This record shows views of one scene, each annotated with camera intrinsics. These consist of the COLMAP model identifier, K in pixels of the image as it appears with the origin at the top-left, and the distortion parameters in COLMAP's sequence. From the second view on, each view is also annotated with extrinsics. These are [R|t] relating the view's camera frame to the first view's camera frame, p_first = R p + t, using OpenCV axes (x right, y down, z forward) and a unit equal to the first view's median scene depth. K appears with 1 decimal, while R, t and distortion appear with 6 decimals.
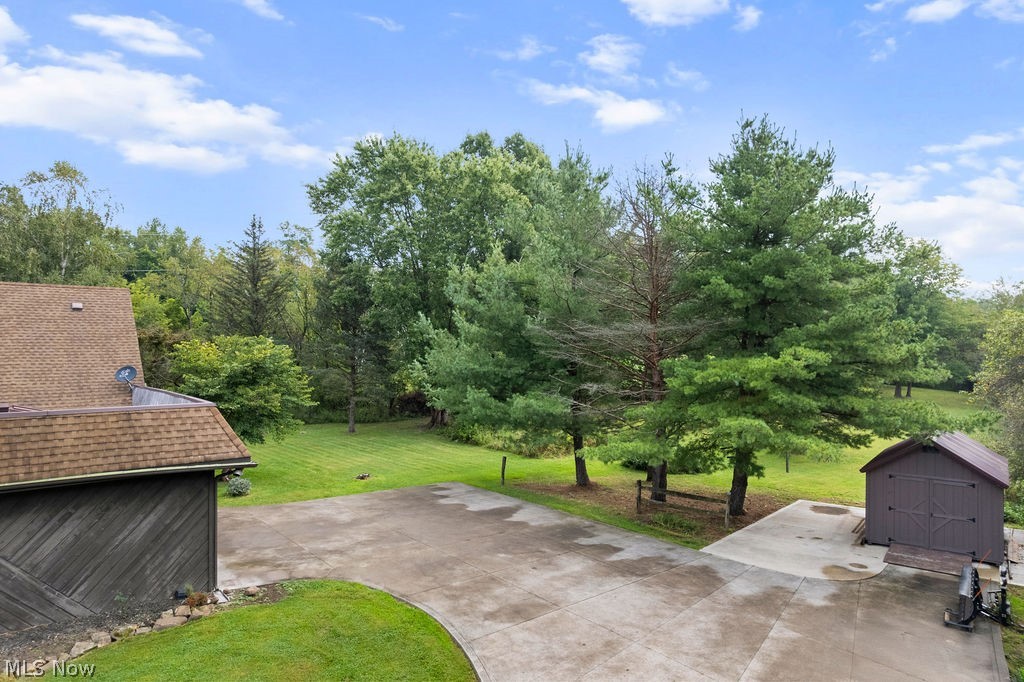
lens RADIAL K [[648.4, 0, 513.5], [0, 648.4, 335.7], [0, 0, 1]] dist [-0.062199, 0.046825]
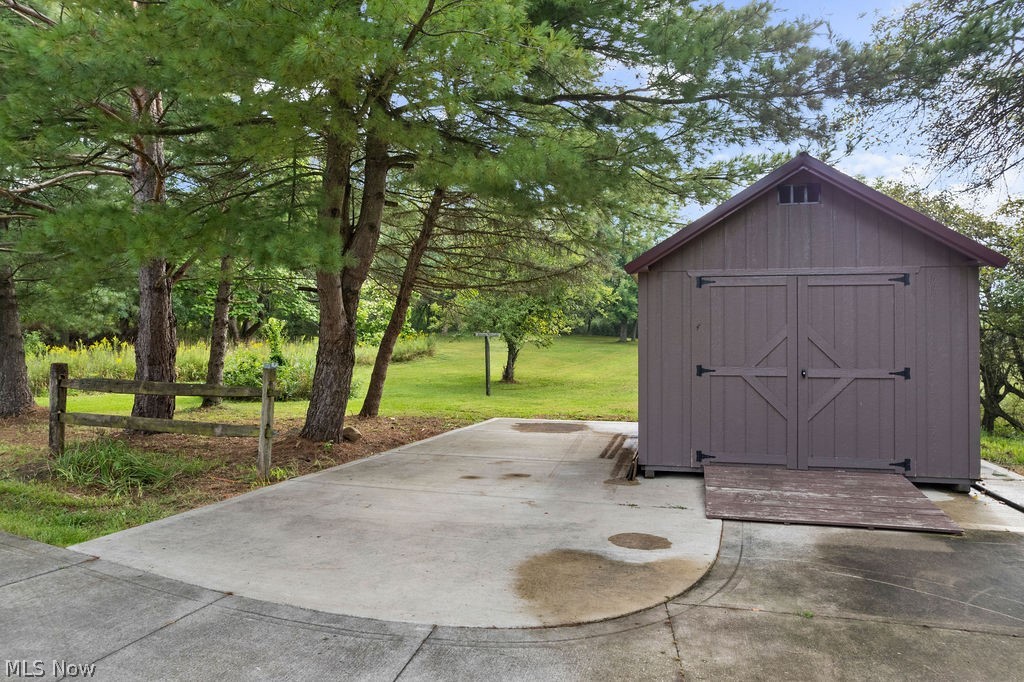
lens RADIAL K [[648.4, 0, 512.0], [0, 648.4, 333.9], [0, 0, 1]] dist [-0.062199, 0.046825]
pose [[0.923403, -0.002743, 0.383821, 0.367590], [0.000360, 0.999980, 0.006280, 0.258811], [-0.383831, -0.005661, 0.923386, 0.733342]]
